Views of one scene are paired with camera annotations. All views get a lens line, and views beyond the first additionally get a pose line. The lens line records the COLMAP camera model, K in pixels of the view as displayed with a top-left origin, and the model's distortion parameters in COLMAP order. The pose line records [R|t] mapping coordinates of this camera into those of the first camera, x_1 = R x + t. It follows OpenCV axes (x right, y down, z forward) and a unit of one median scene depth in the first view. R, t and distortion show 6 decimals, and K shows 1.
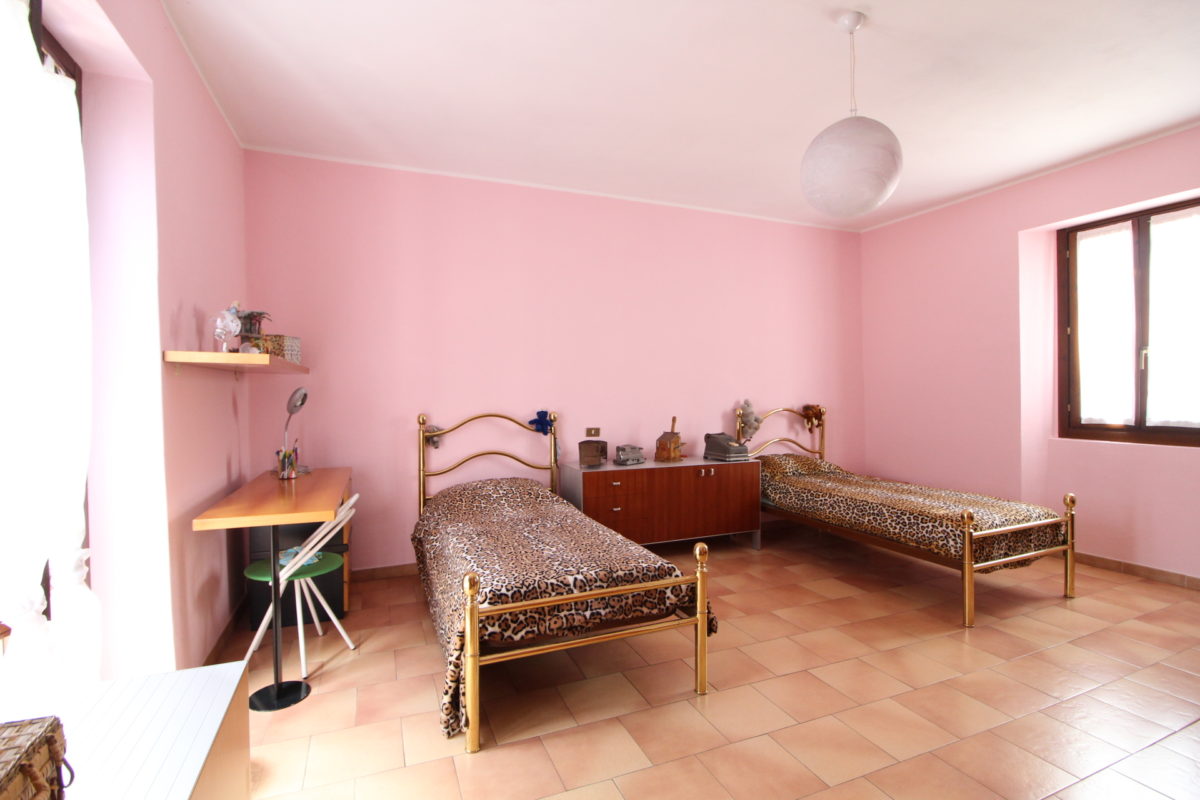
lens RADIAL K [[555.3, 0, 605.0], [0, 555.3, 405.0], [0, 0, 1]] dist [-0.012998, -0.002660]
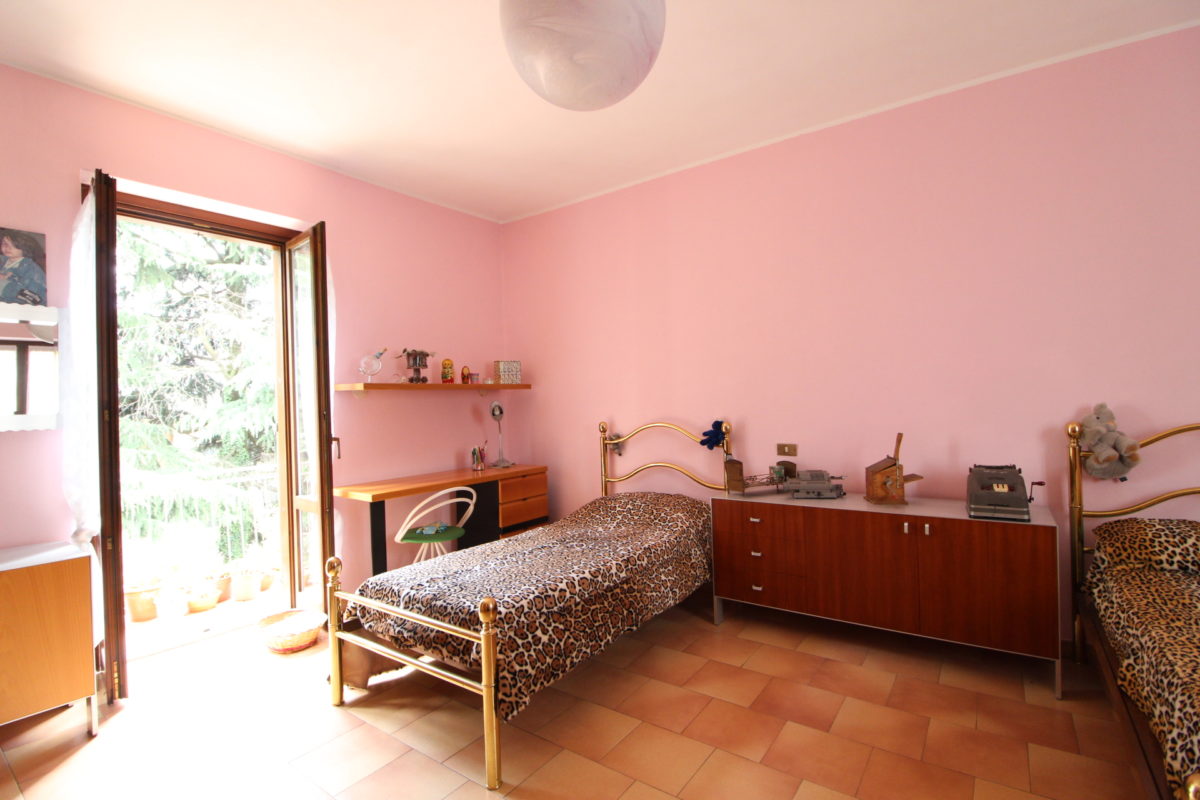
lens RADIAL K [[555.3, 0, 602.5], [0, 555.3, 397.4], [0, 0, 1]] dist [-0.012998, -0.002660]
pose [[0.529209, -0.015137, -0.848356, 0.542339], [0.007366, 0.999885, -0.013246, -0.016909], [0.848459, 0.000761, 0.529260, 0.411119]]
